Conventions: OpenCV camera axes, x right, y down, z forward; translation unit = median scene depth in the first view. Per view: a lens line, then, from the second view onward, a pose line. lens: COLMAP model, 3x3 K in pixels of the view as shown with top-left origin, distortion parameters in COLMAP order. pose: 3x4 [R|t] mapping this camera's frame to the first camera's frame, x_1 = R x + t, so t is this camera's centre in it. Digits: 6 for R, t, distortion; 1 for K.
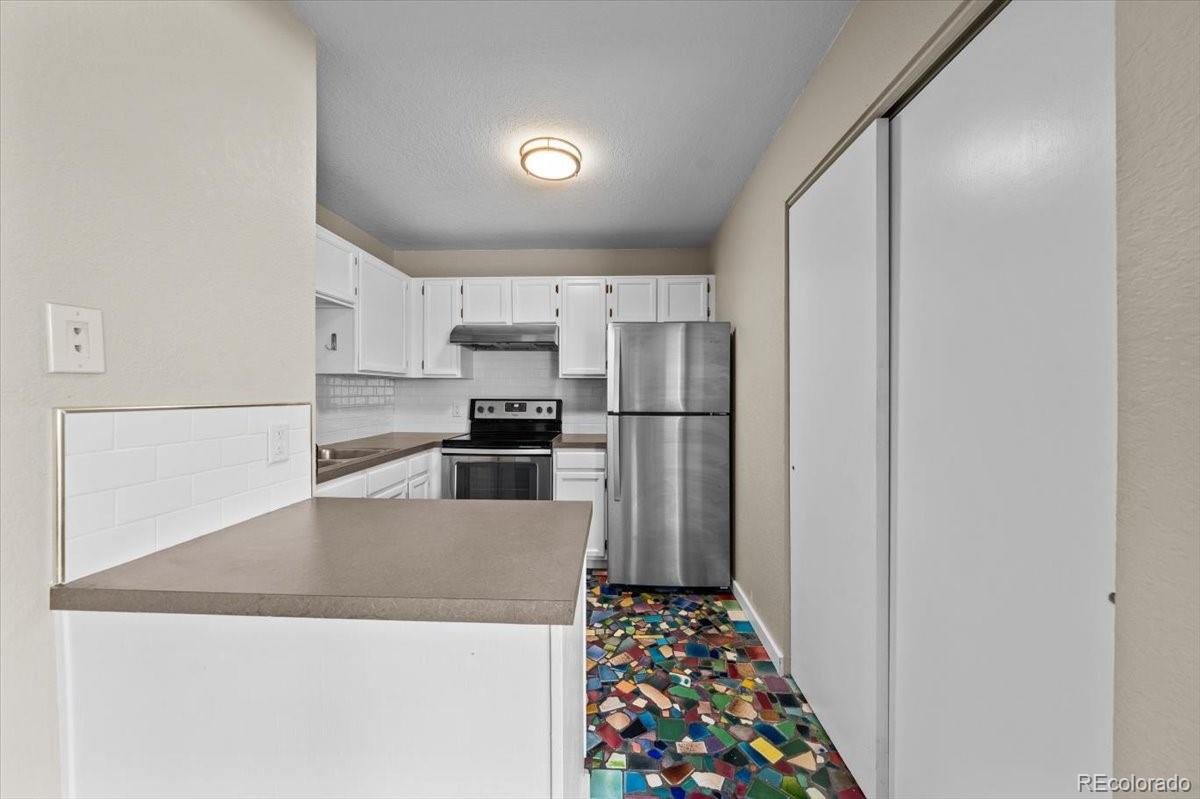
lens RADIAL K [[410.4, 0, 600.4], [0, 410.4, 394.4], [0, 0, 1]] dist [-0.004459, 0.001174]
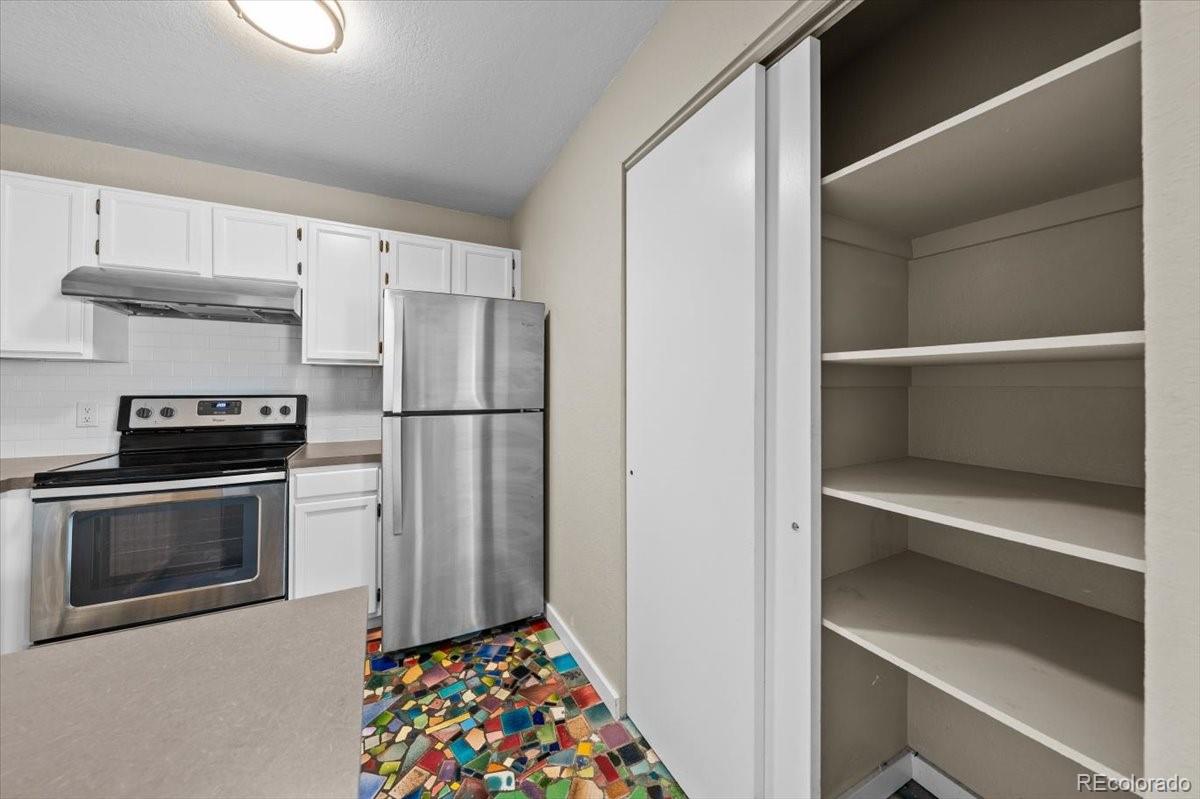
lens RADIAL K [[410.4, 0, 593.6], [0, 410.4, 380.7], [0, 0, 1]] dist [-0.004459, 0.001174]
pose [[0.871175, 0.005757, 0.490939, -0.013226], [0.002165, 0.999876, -0.015566, 0.000205], [-0.490968, 0.014624, 0.871055, 0.182527]]
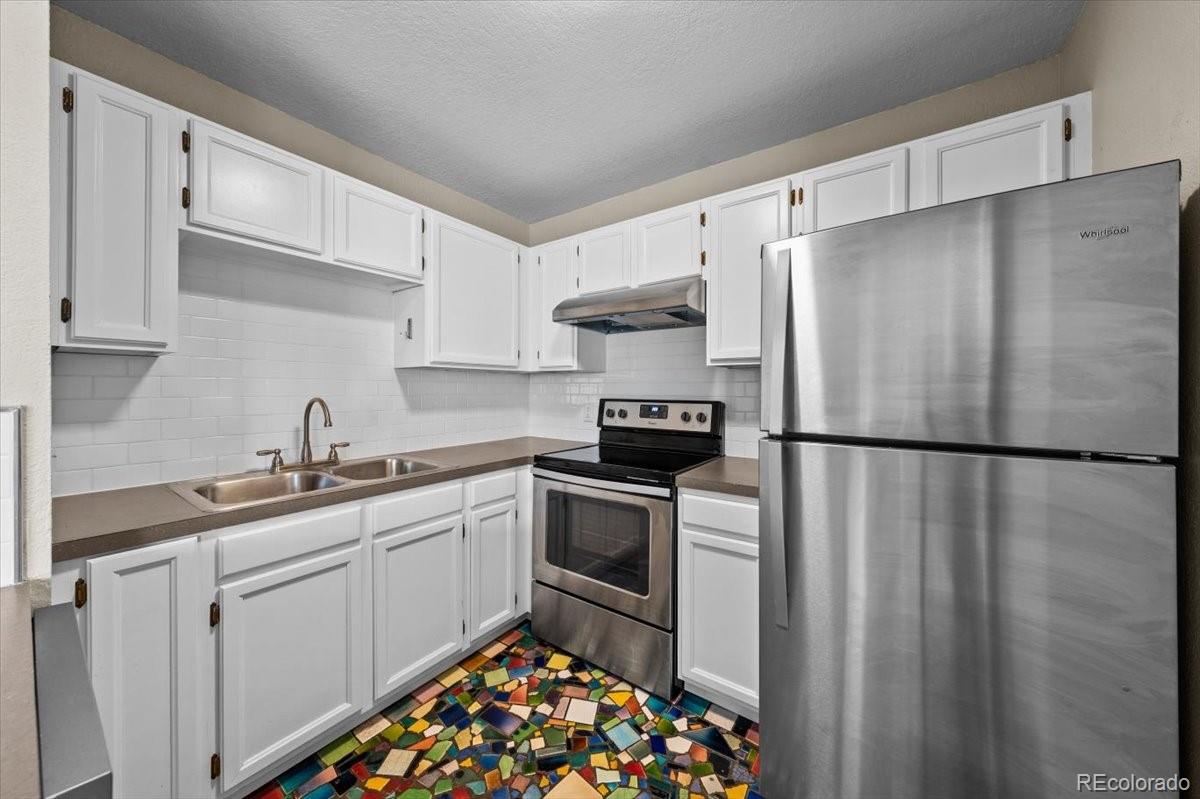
lens RADIAL K [[410.4, 0, 600.4], [0, 410.4, 388.0], [0, 0, 1]] dist [-0.004459, 0.001174]
pose [[0.836503, -0.001318, -0.547961, 0.110047], [-0.004558, 0.999946, -0.009363, -0.001536], [0.547944, 0.010330, 0.836451, 0.458505]]
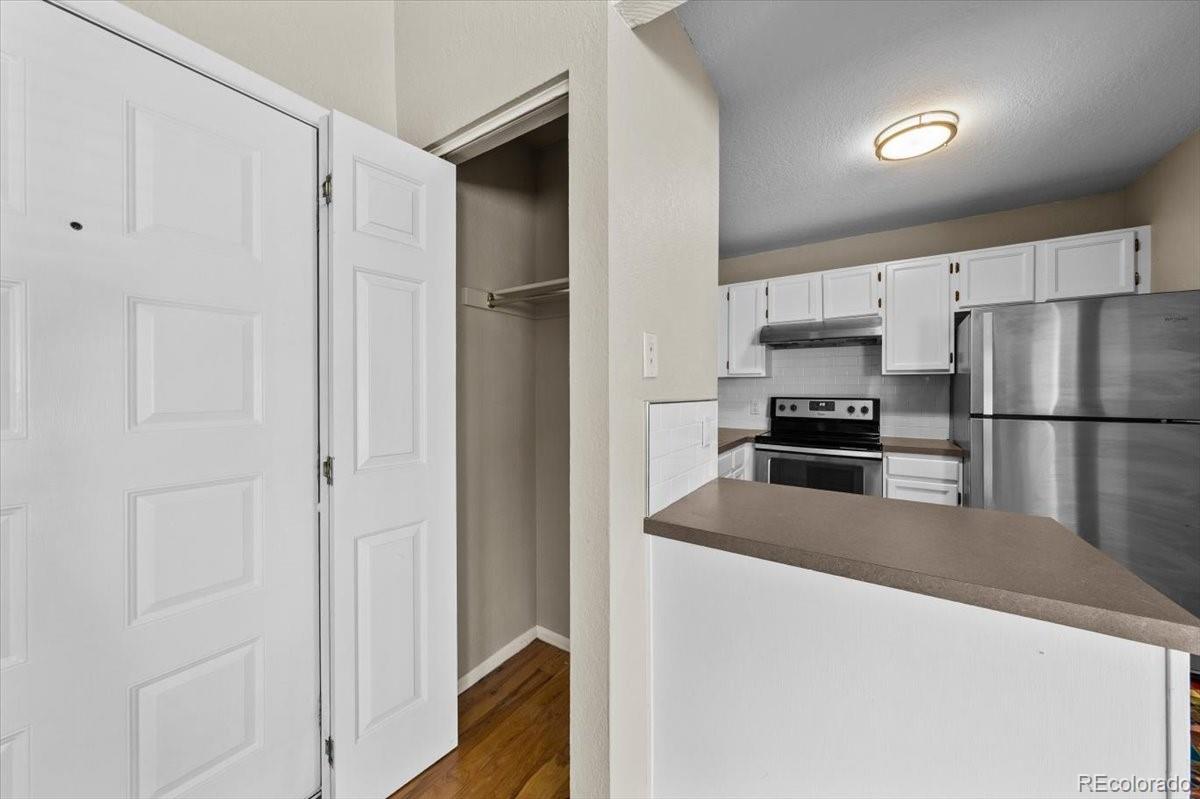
lens RADIAL K [[410.4, 0, 598.5], [0, 410.4, 389.5], [0, 0, 1]] dist [-0.004459, 0.001174]
pose [[0.853641, -0.000747, -0.520861, -0.182861], [-0.003039, 0.999975, -0.006414, 0.000326], [0.520852, 0.007058, 0.853618, -0.107203]]
